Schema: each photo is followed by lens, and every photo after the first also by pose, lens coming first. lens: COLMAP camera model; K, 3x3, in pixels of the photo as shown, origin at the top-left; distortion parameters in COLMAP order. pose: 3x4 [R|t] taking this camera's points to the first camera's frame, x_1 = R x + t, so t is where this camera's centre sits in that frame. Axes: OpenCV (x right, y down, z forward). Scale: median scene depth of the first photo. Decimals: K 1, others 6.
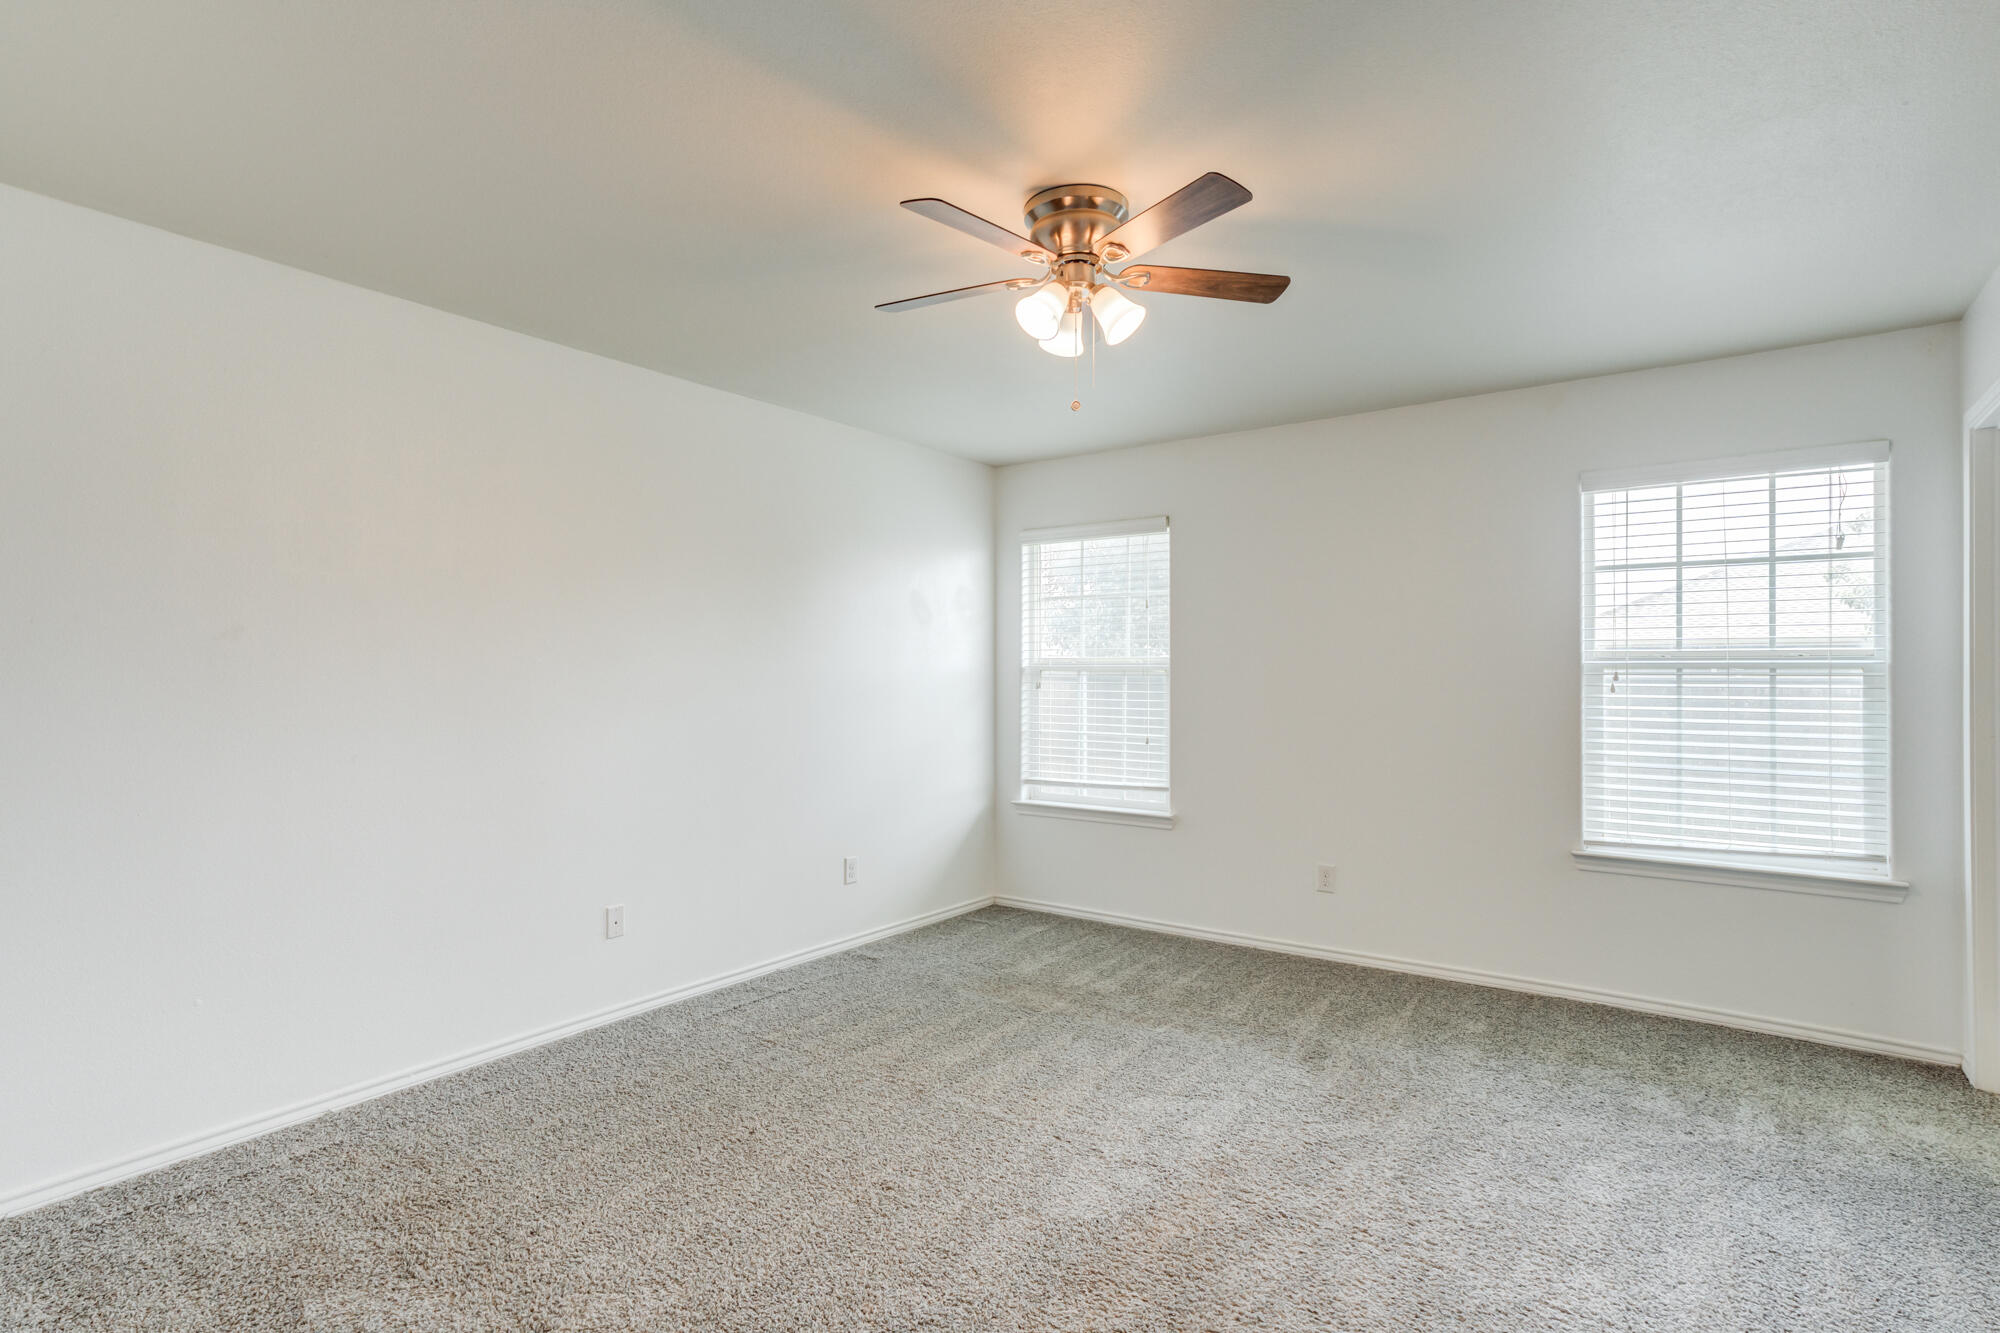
lens RADIAL K [[1003.1, 0, 1004.6], [0, 1003.1, 675.5], [0, 0, 1]] dist [0.001961, 0.015805]
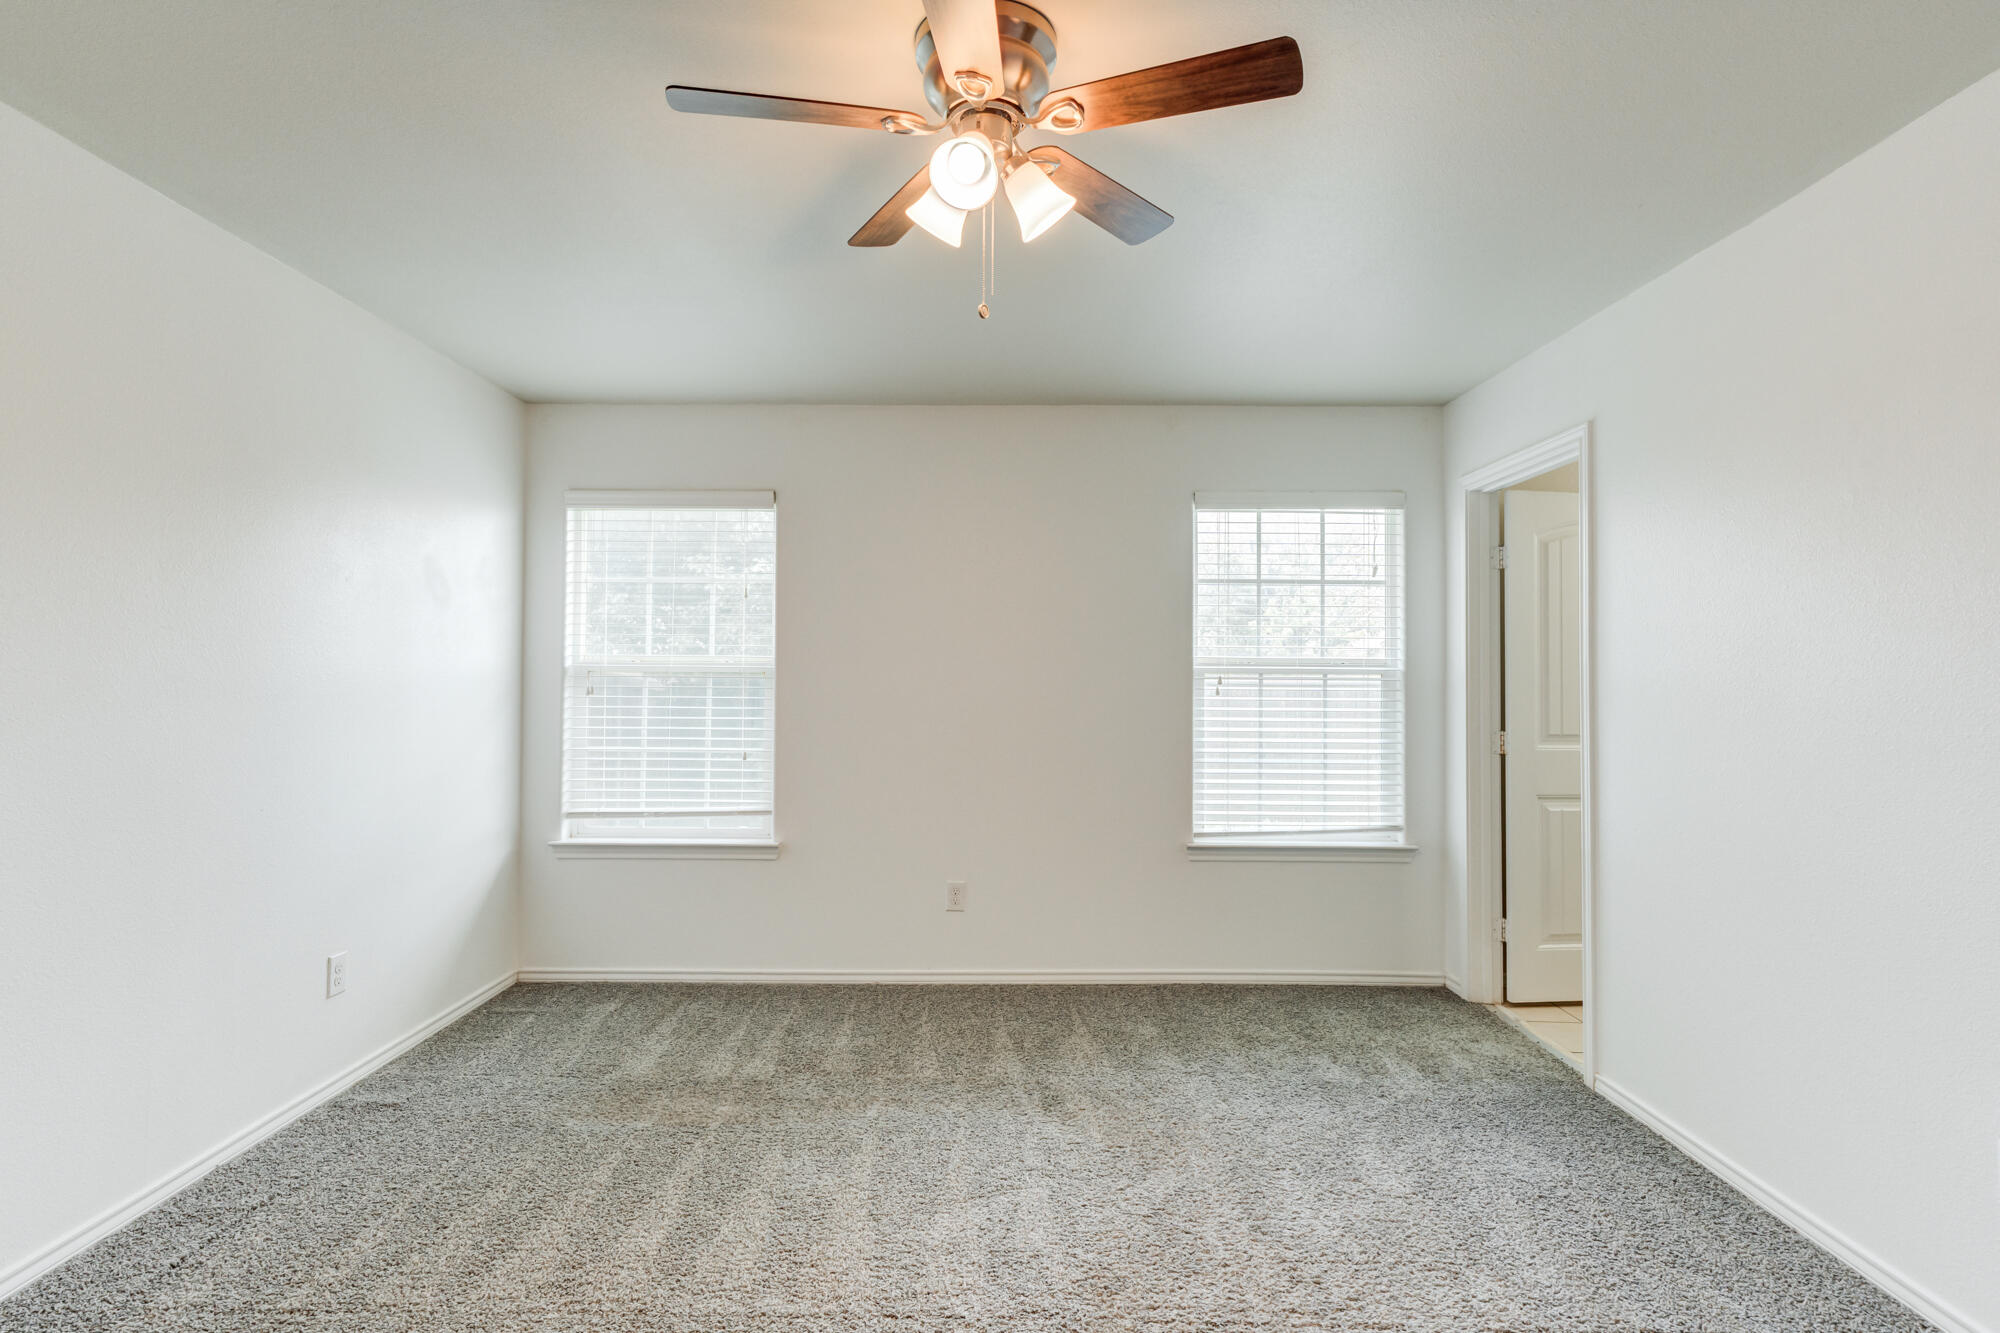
lens RADIAL K [[1002.5, 0, 1018.6], [0, 1002.5, 663.8], [0, 0, 1]] dist [0.004174, 0.012032]
pose [[0.814792, 0.011143, 0.579647, -0.197566], [-0.003120, 0.999885, -0.014837, -0.000399], [-0.579745, 0.010281, 0.814733, 0.230667]]
